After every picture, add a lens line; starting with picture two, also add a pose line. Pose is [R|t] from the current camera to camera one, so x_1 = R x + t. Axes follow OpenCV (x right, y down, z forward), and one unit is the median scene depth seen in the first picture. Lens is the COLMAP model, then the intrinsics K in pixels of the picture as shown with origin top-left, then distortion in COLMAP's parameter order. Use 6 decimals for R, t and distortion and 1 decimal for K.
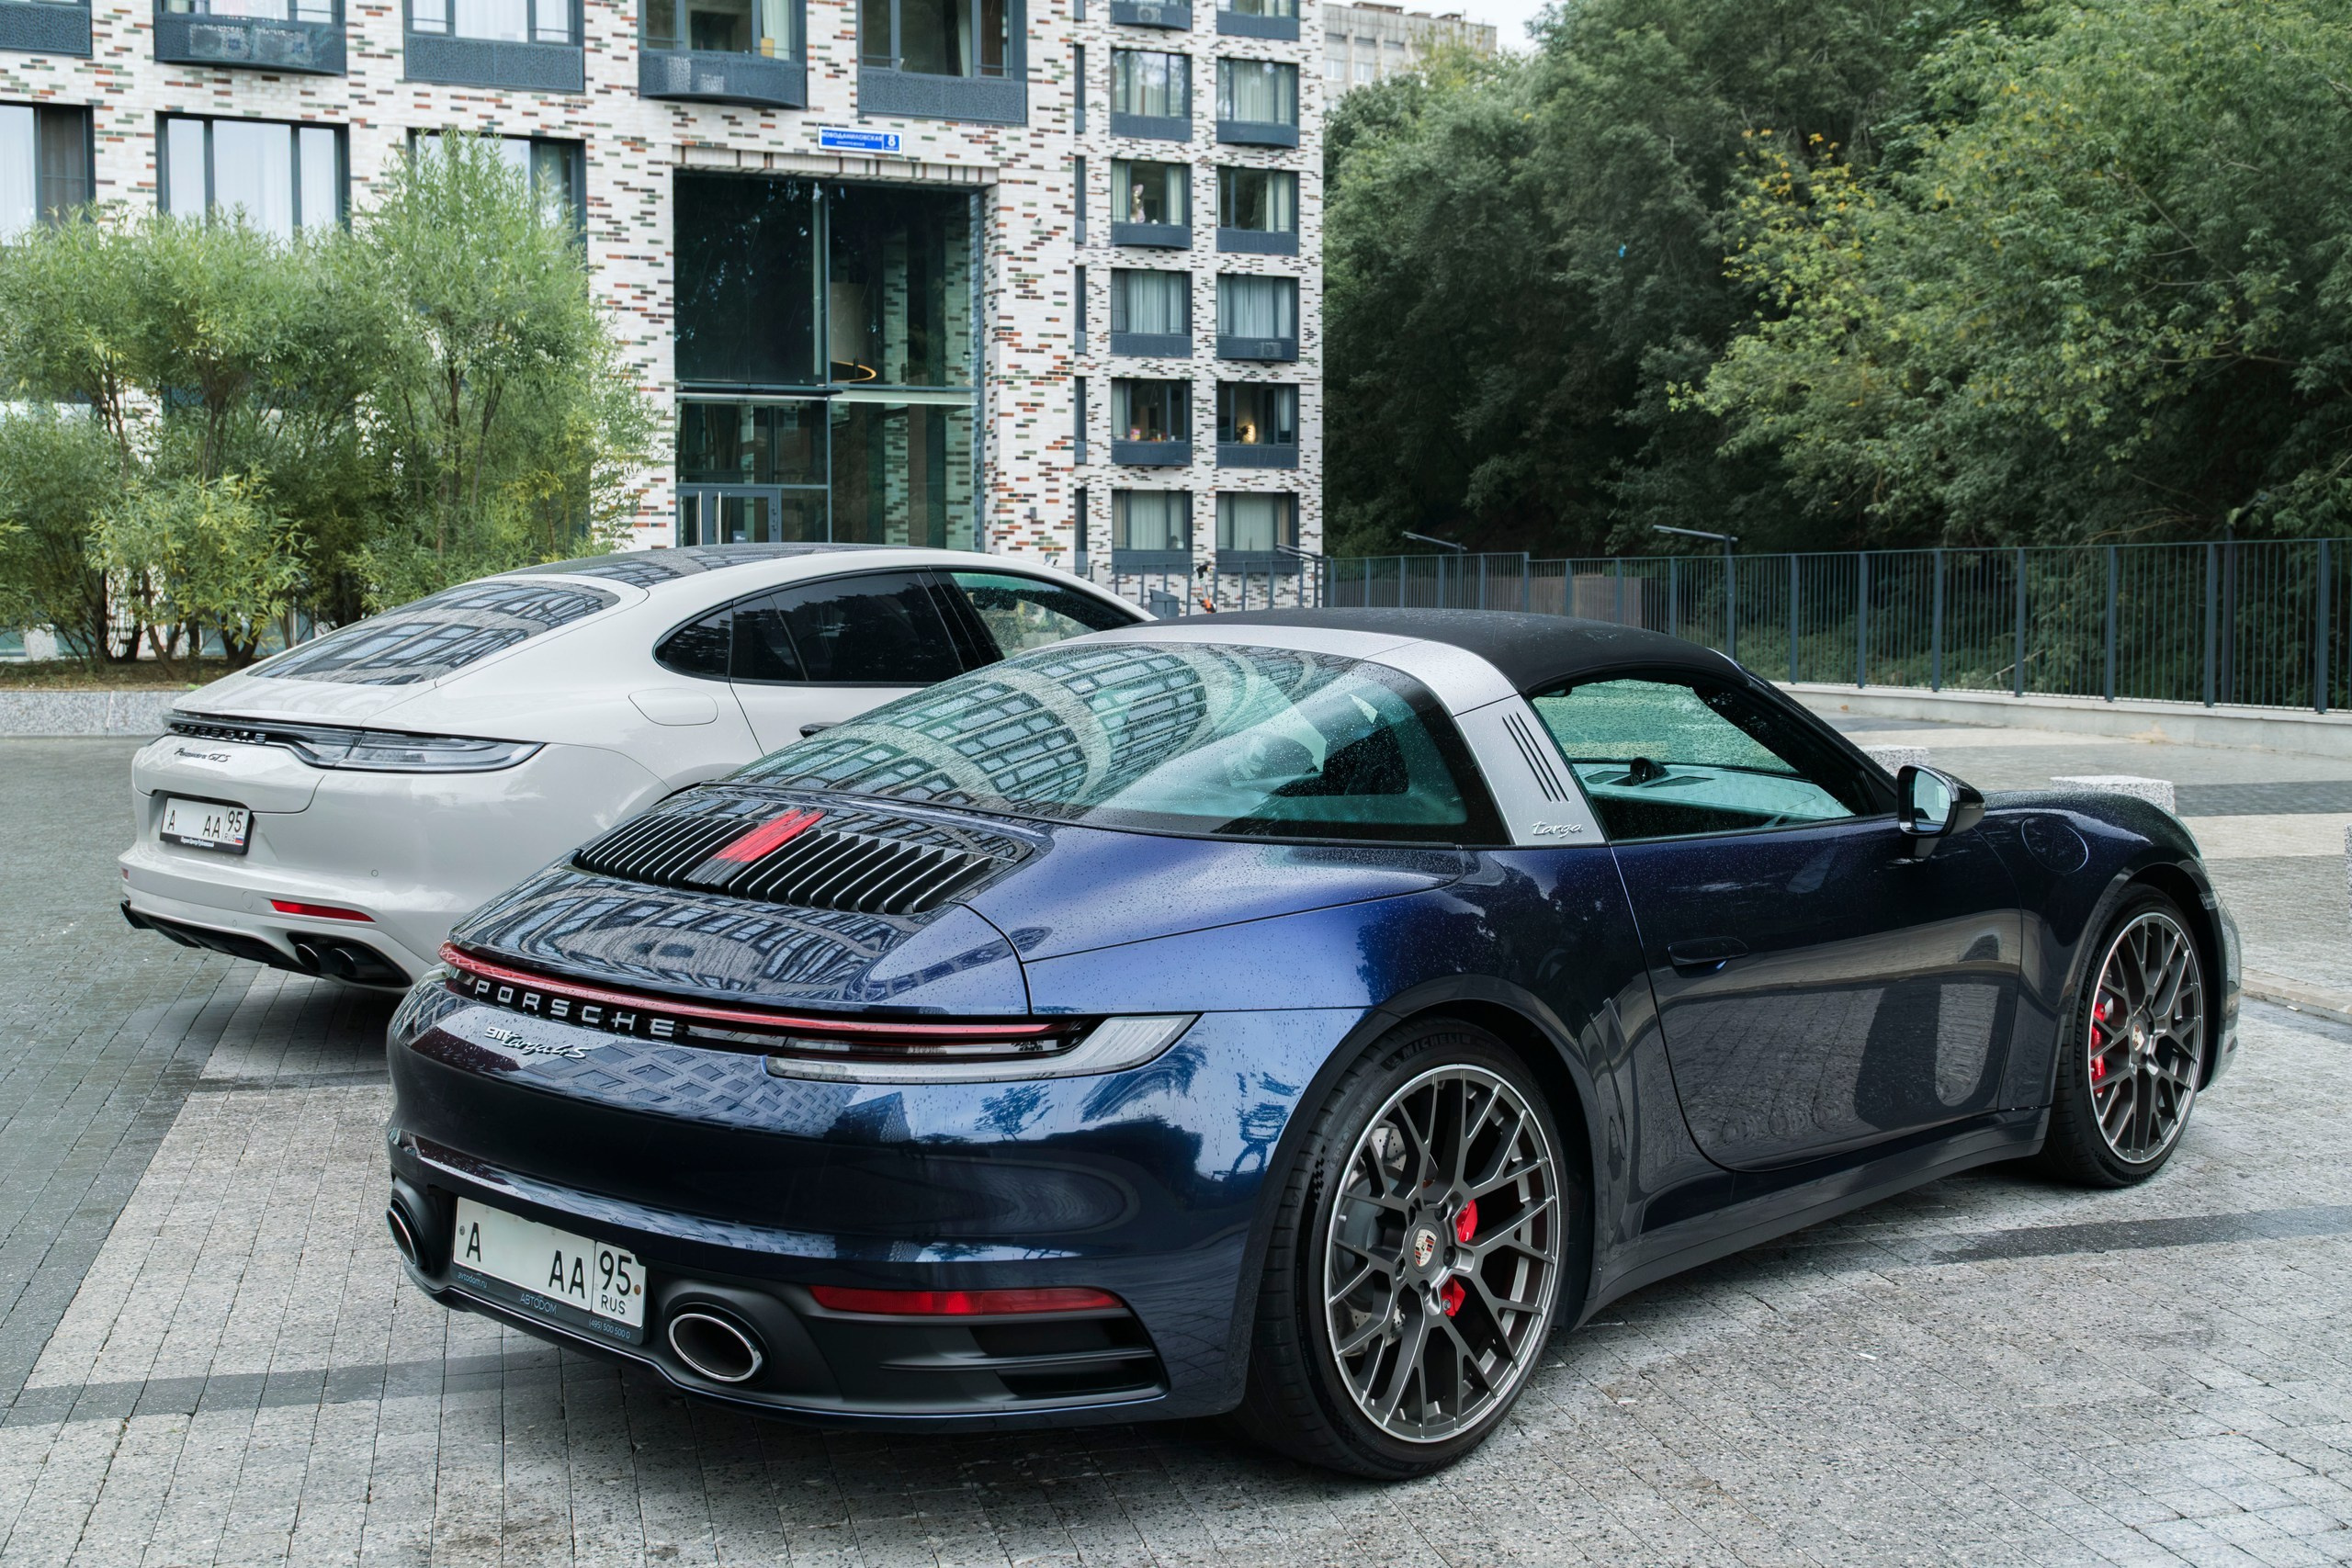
lens RADIAL K [[2633.1, 0, 1161.1], [0, 2633.1, 773.4], [0, 0, 1]] dist [-0.031870, 0.000000]
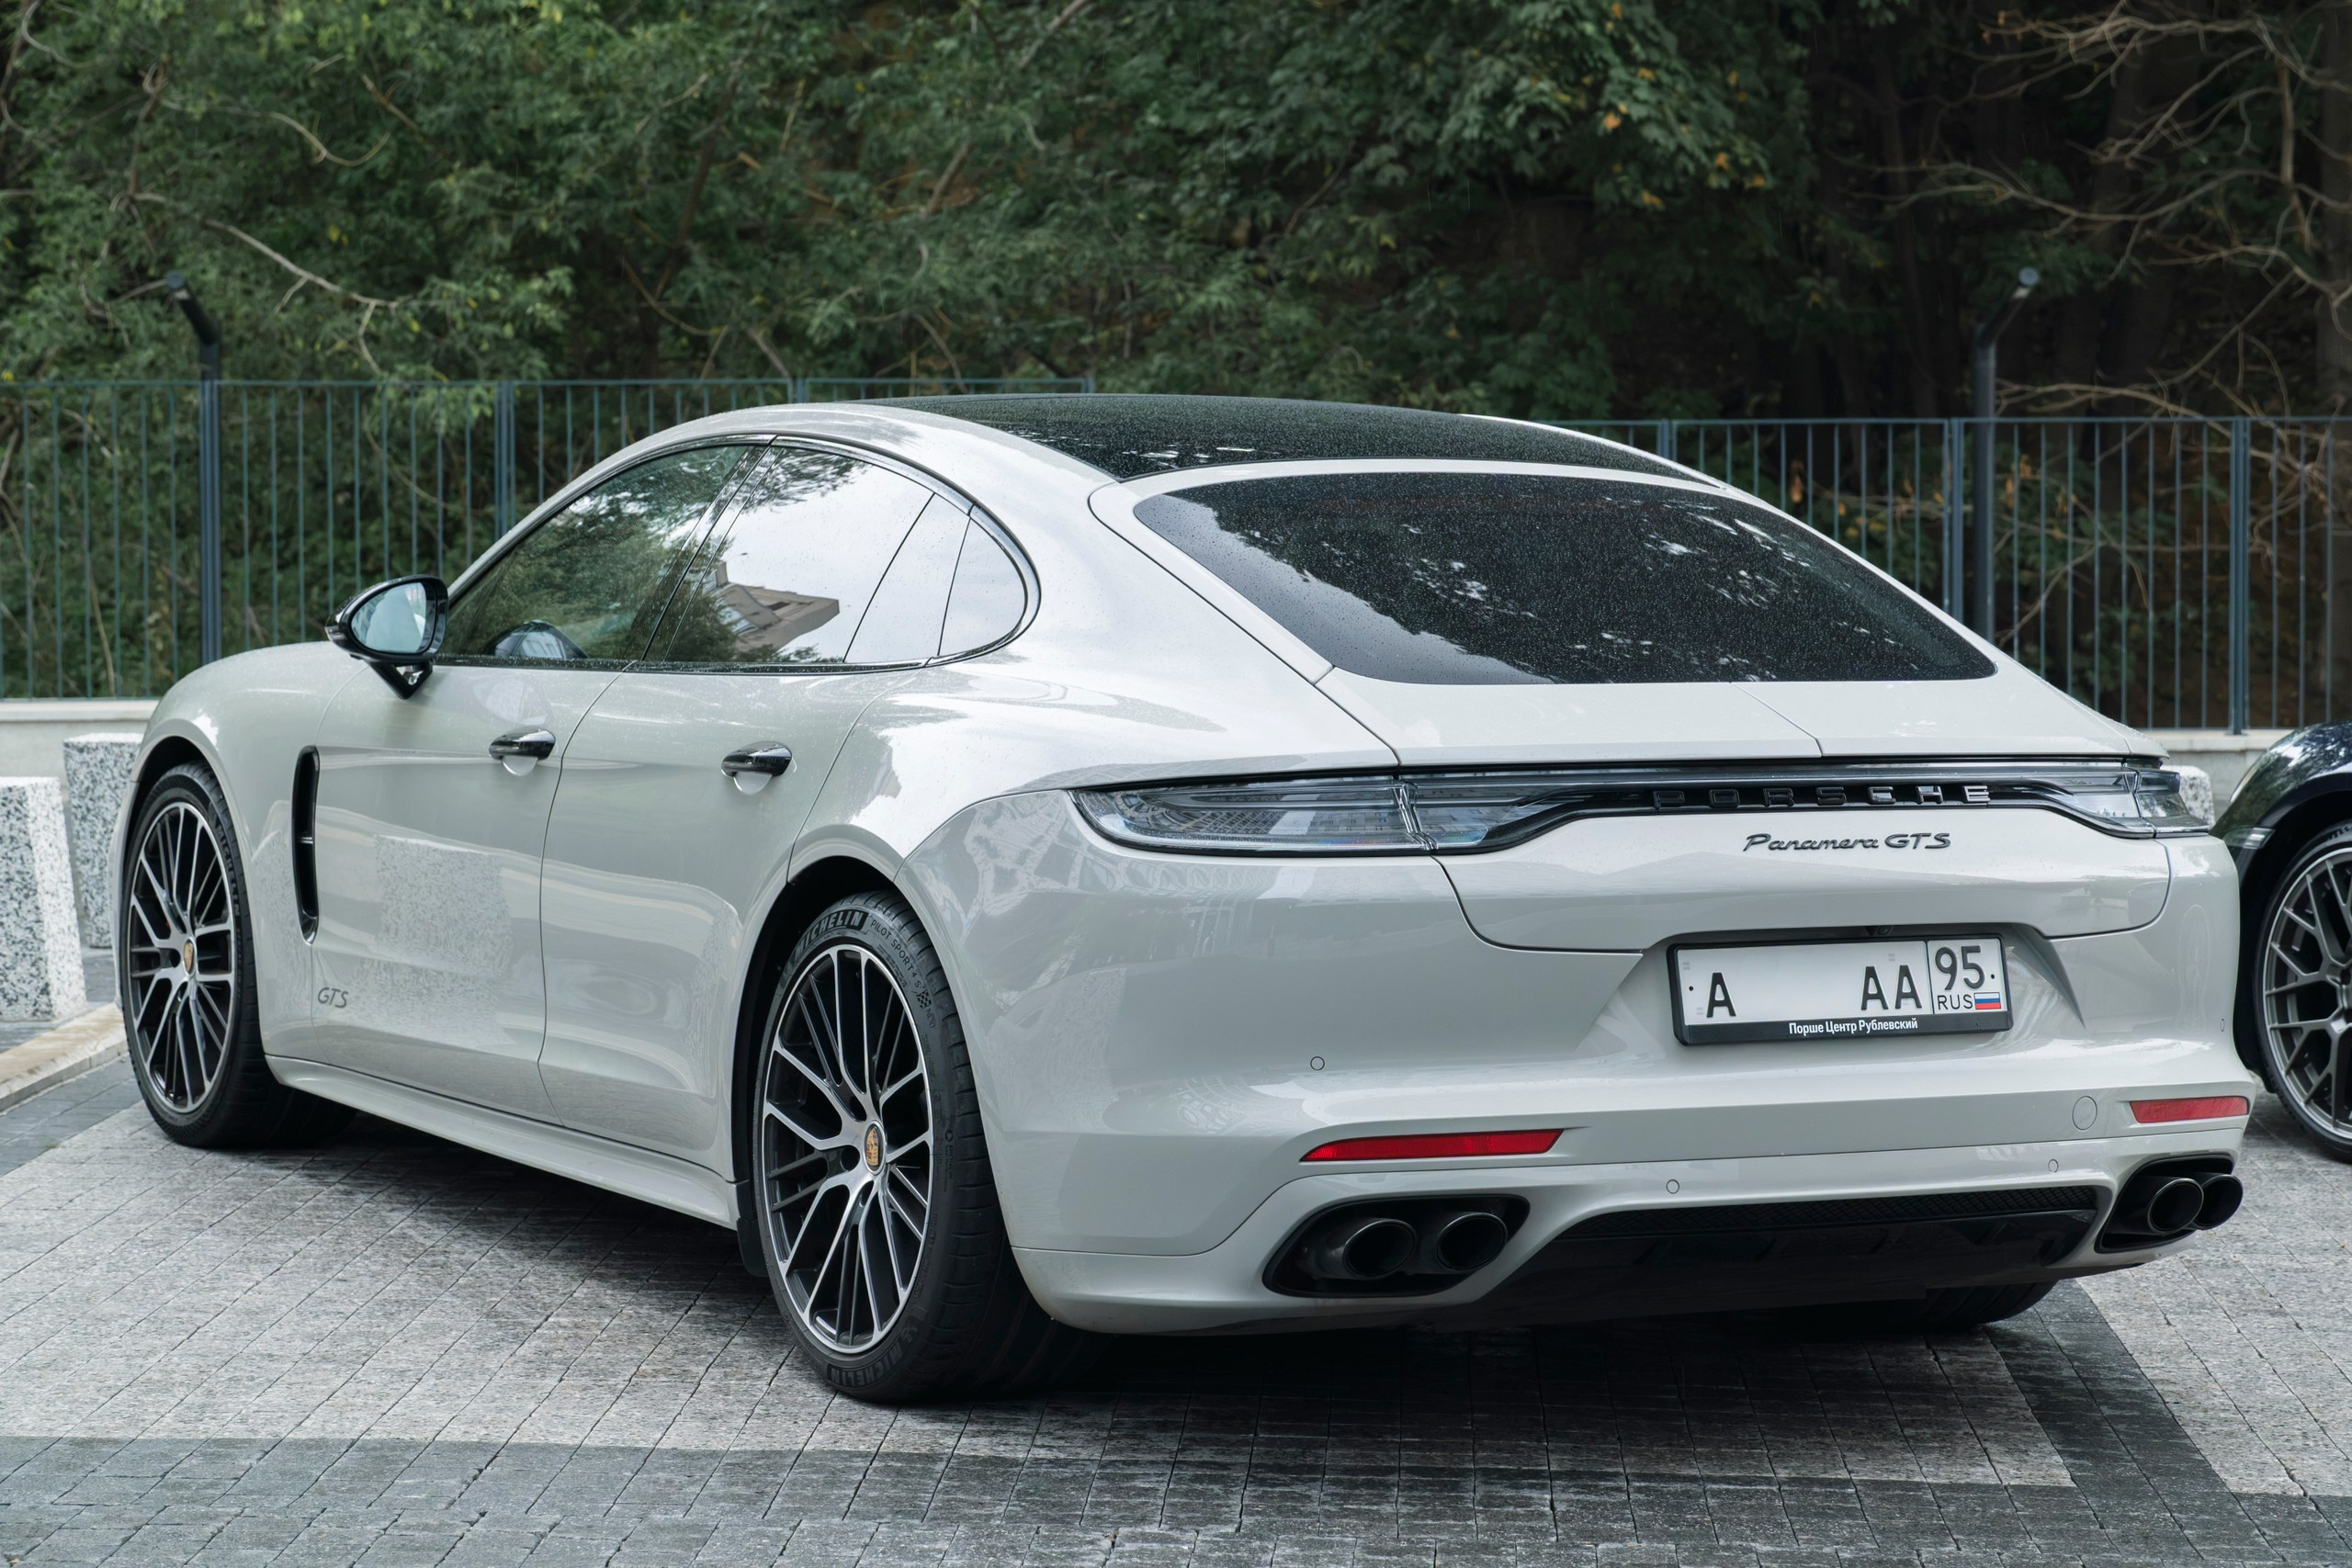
lens RADIAL K [[5670.2, 0, 1267.8], [0, 5670.2, 769.2], [0, 0, 1]] dist [0.115182, 0.000000]
pose [[0.292150, -0.048293, 0.955152, -2.453431], [0.069973, 0.997127, 0.029013, -0.101743], [-0.953809, 0.058359, 0.294690, 1.424502]]
